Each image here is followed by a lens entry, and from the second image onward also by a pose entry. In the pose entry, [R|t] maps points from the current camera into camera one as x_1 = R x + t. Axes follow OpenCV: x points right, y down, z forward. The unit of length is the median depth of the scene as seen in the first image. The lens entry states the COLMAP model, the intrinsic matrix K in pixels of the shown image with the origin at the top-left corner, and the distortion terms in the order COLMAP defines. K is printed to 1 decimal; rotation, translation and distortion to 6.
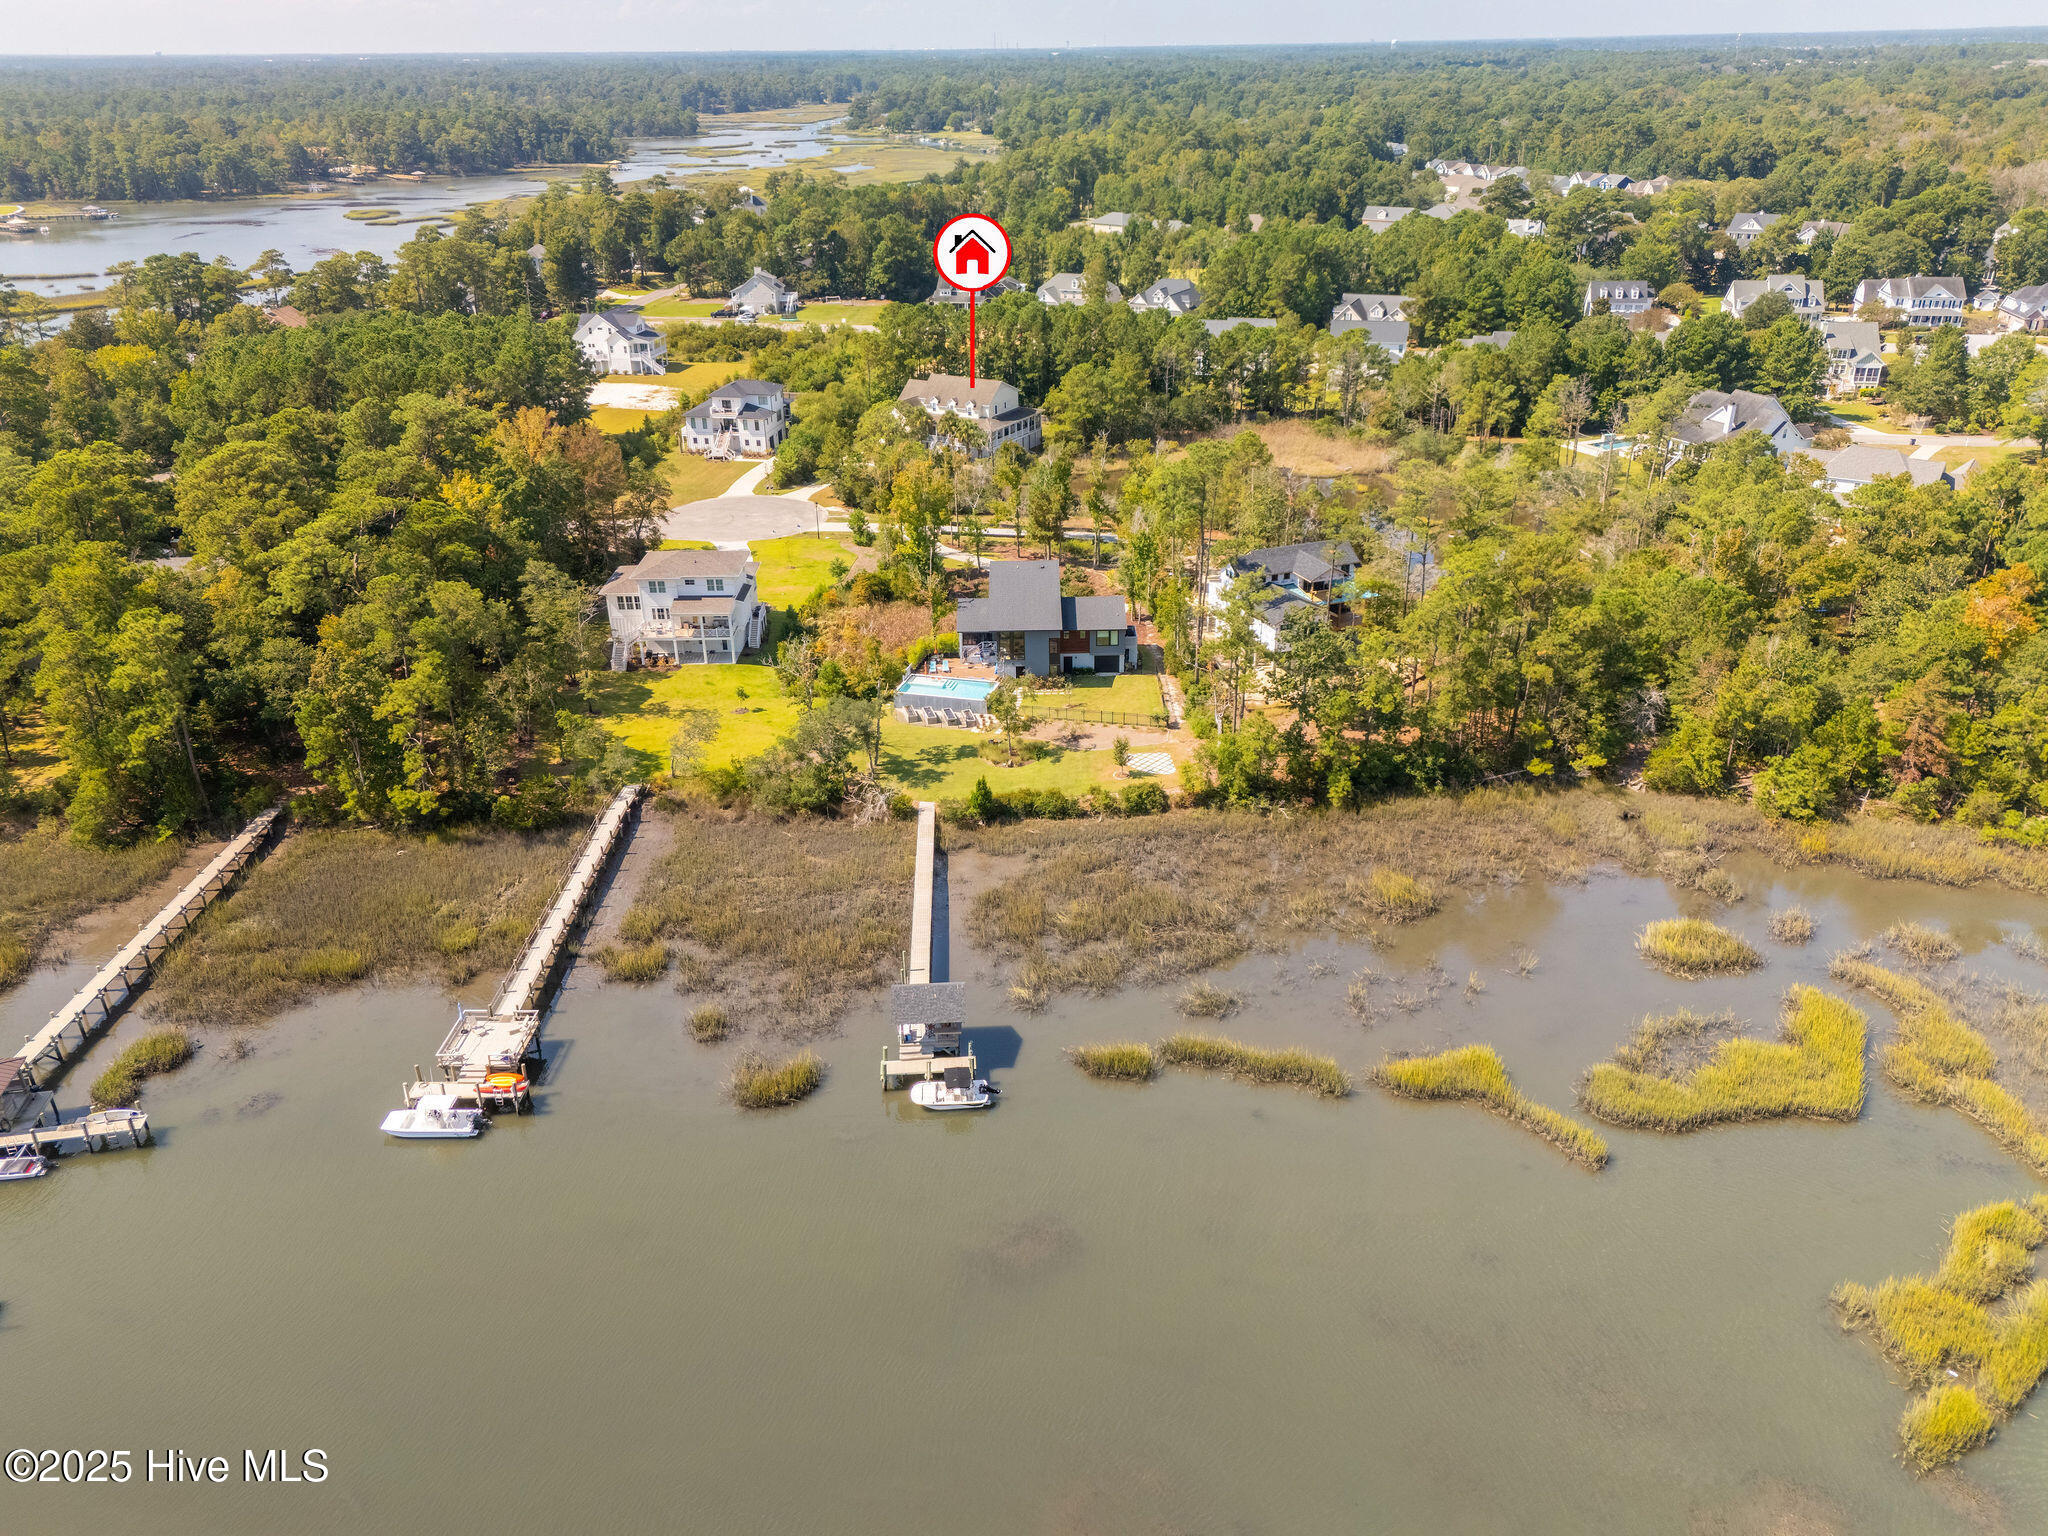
lens RADIAL K [[1519.6, 0, 1060.8], [0, 1519.6, 766.1], [0, 0, 1]] dist [0.066012, -0.049700]
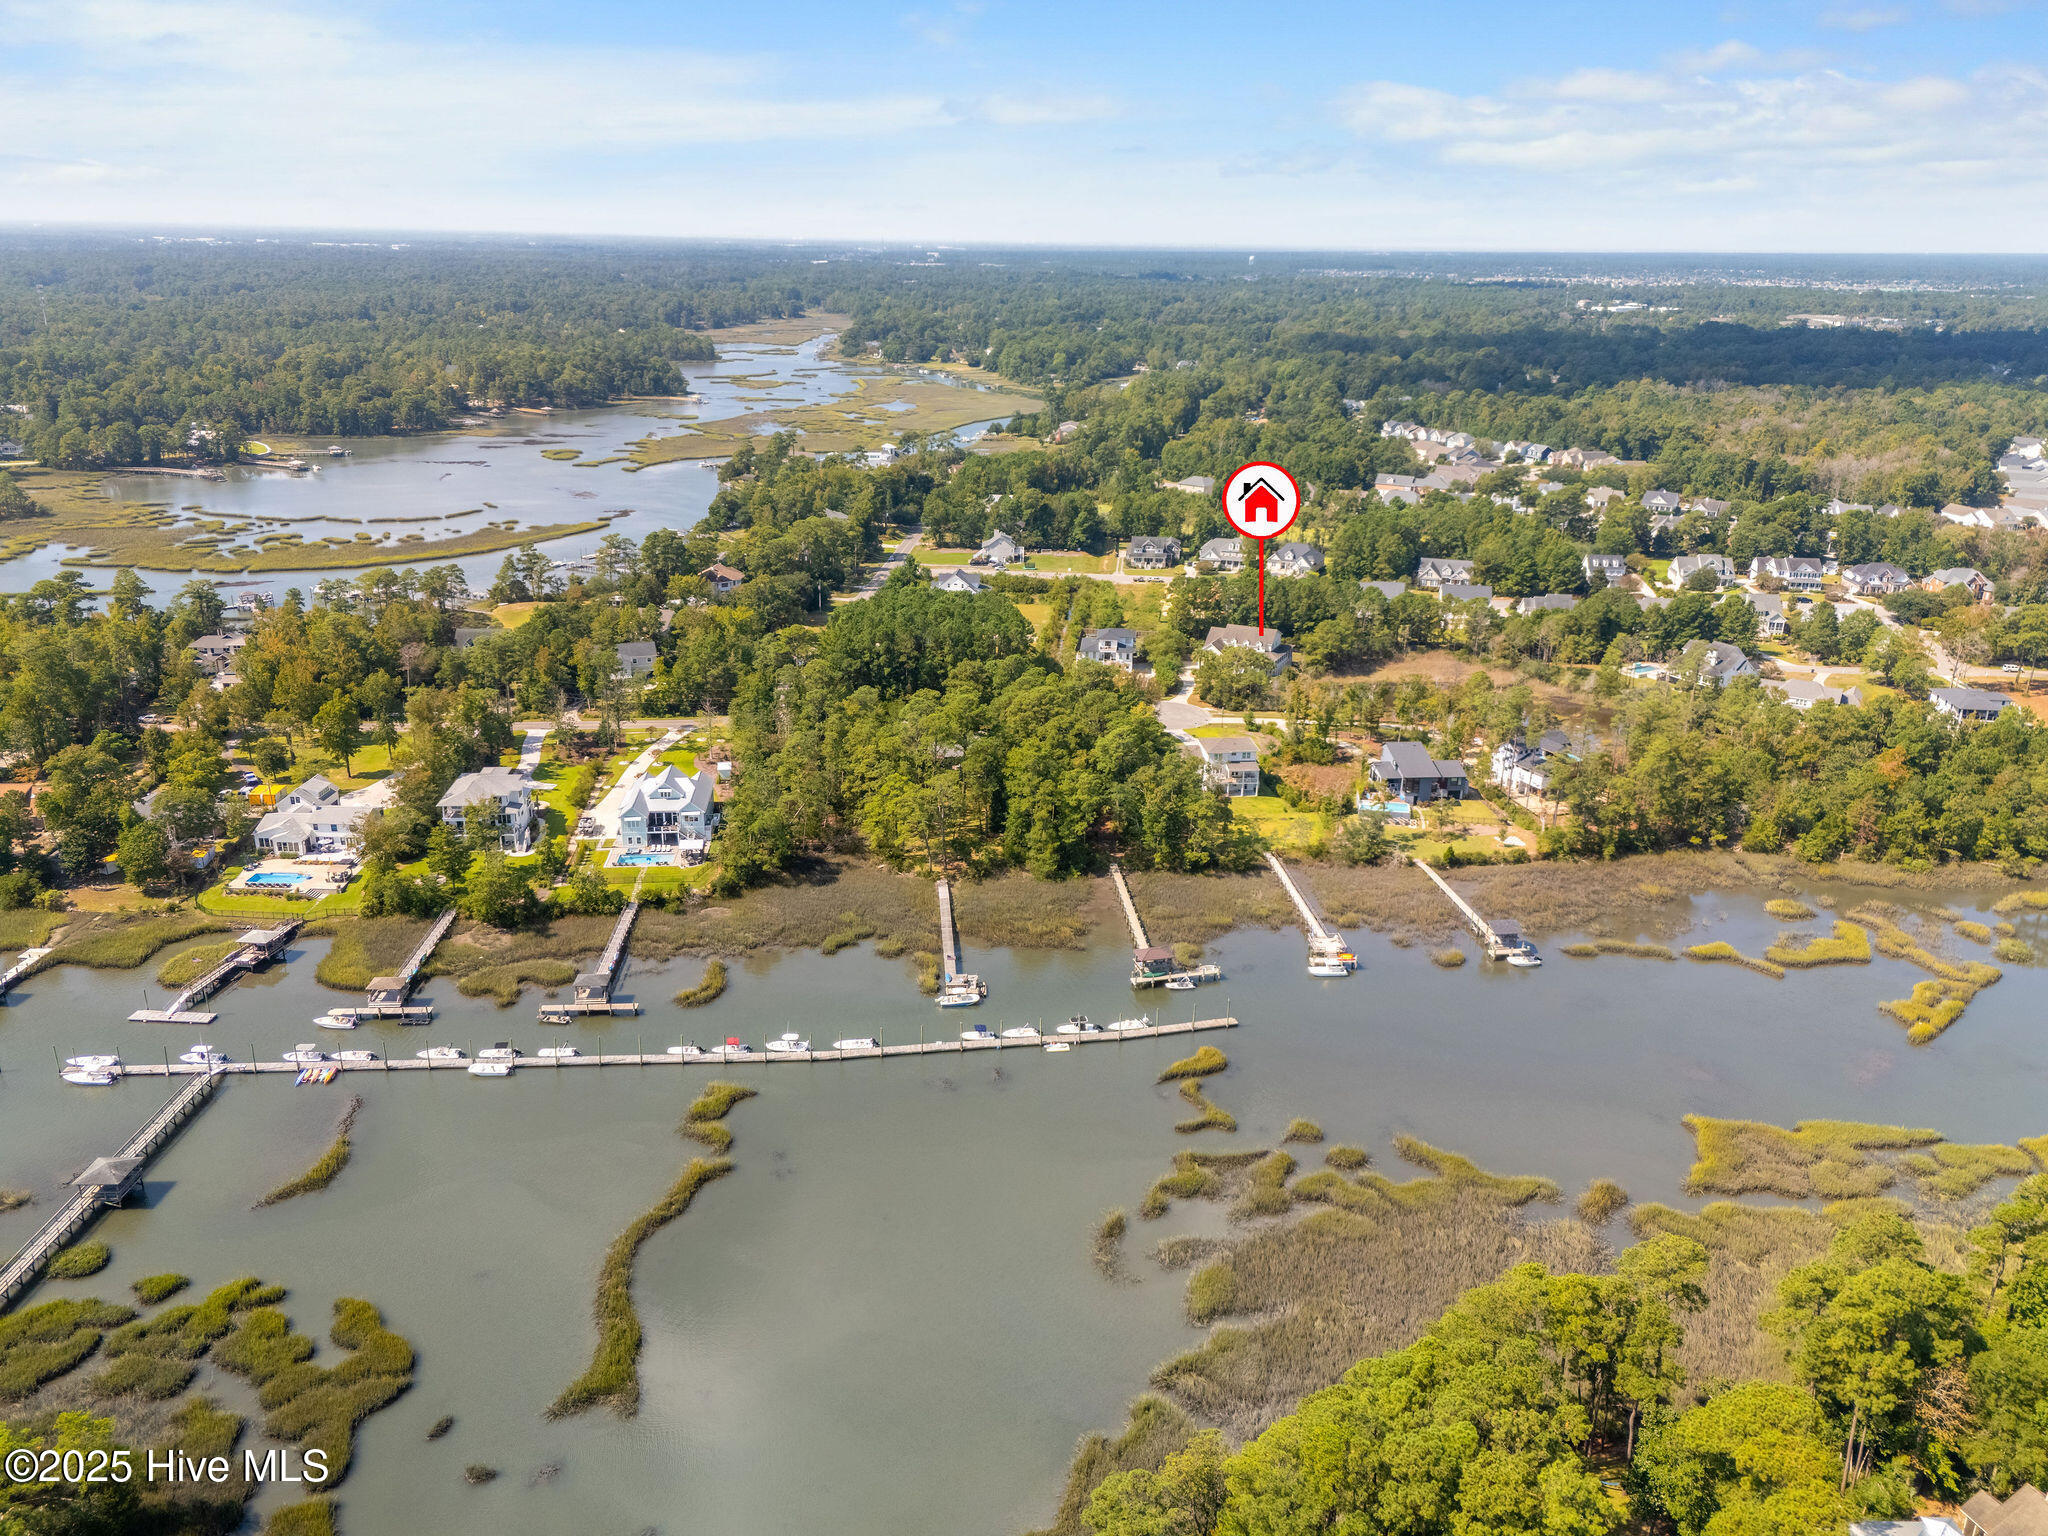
lens RADIAL K [[1519.6, 0, 1060.8], [0, 1519.6, 766.1], [0, 0, 1]] dist [0.066012, -0.049700]
pose [[0.995318, -0.002959, 0.096606, -0.689590], [0.012988, 0.994560, -0.103349, 0.095386], [-0.095774, 0.104120, 0.989943, -0.932233]]
